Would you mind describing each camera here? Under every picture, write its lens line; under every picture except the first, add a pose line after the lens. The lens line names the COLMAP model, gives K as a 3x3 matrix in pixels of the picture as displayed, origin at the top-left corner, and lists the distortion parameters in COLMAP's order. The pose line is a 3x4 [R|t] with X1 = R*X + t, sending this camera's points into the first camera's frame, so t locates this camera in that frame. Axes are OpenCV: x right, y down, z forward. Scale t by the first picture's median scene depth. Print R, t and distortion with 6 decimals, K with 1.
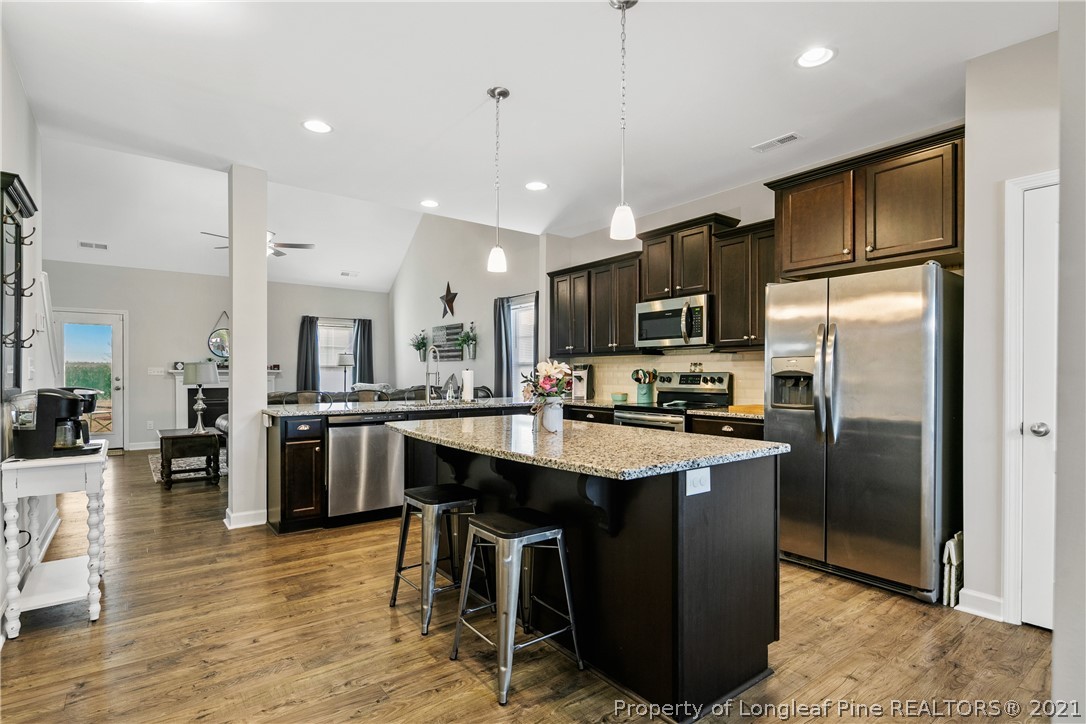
lens RADIAL K [[528.2, 0, 527.4], [0, 528.2, 375.1], [0, 0, 1]] dist [0.003902, -0.003039]
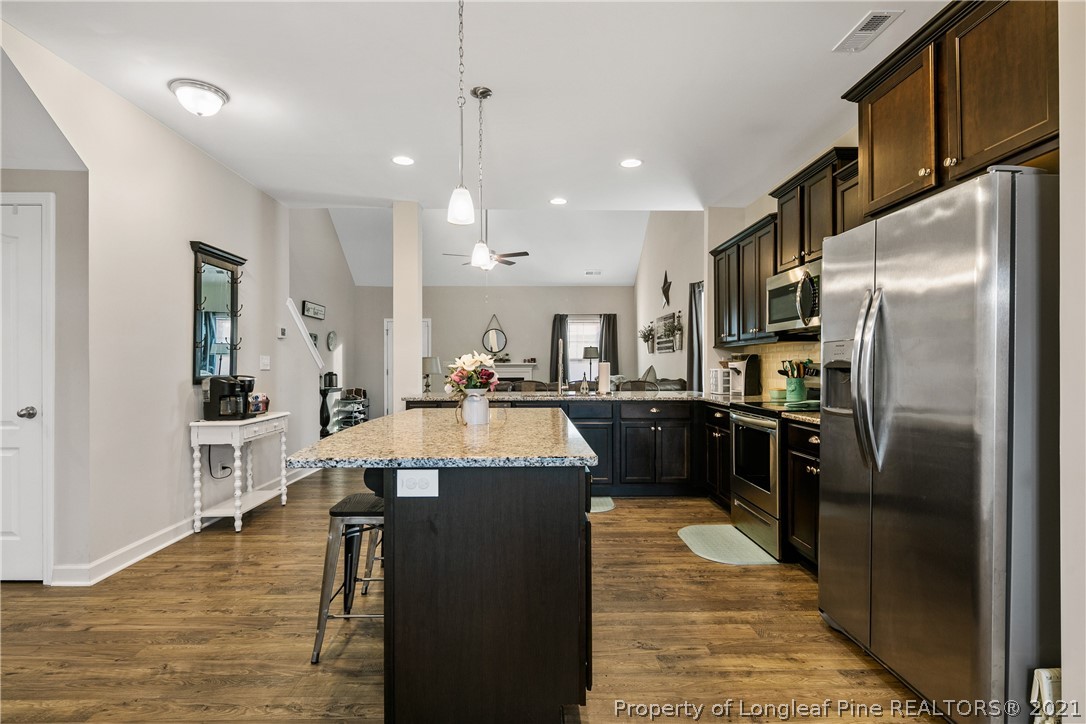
lens RADIAL K [[528.2, 0, 551.1], [0, 528.2, 363.3], [0, 0, 1]] dist [0.003902, -0.003039]
pose [[0.818659, -0.004877, -0.574259, 0.401630], [0.000814, 0.999973, -0.007332, 0.000173], [0.574279, 0.005535, 0.818641, 0.148553]]
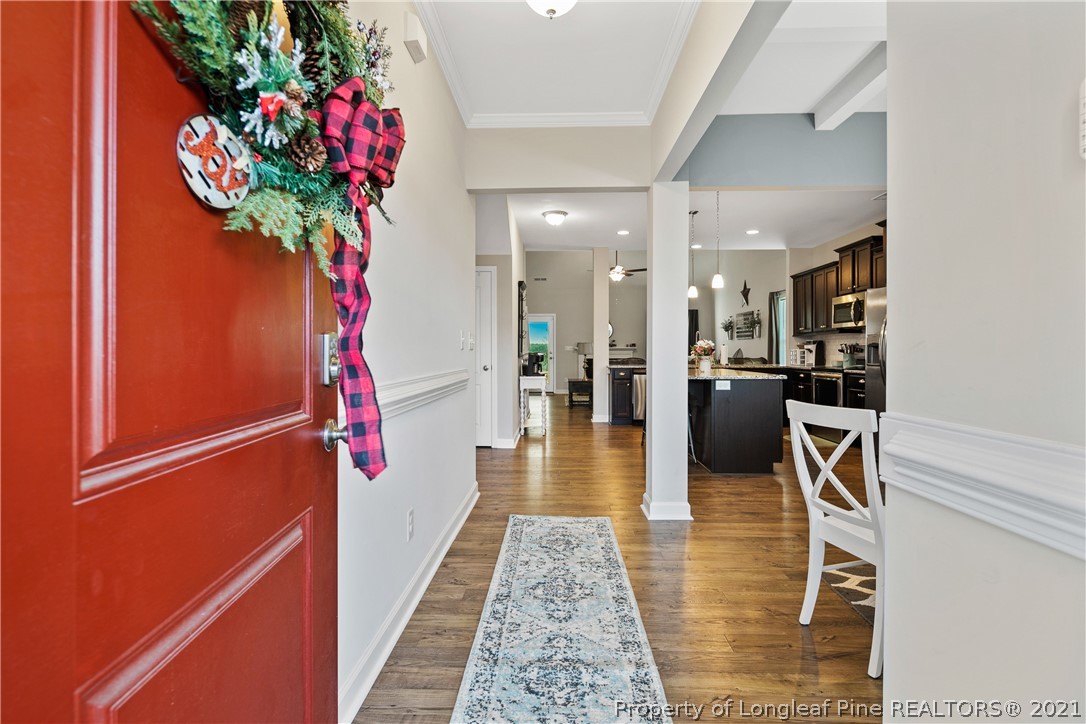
lens RADIAL K [[528.2, 0, 546.8], [0, 528.2, 352.7], [0, 0, 1]] dist [0.003902, -0.003039]
pose [[0.784664, -0.002531, -0.619916, 0.491398], [0.001498, 0.999996, -0.002188, 0.016758], [0.619919, 0.000788, 0.784665, -0.626019]]
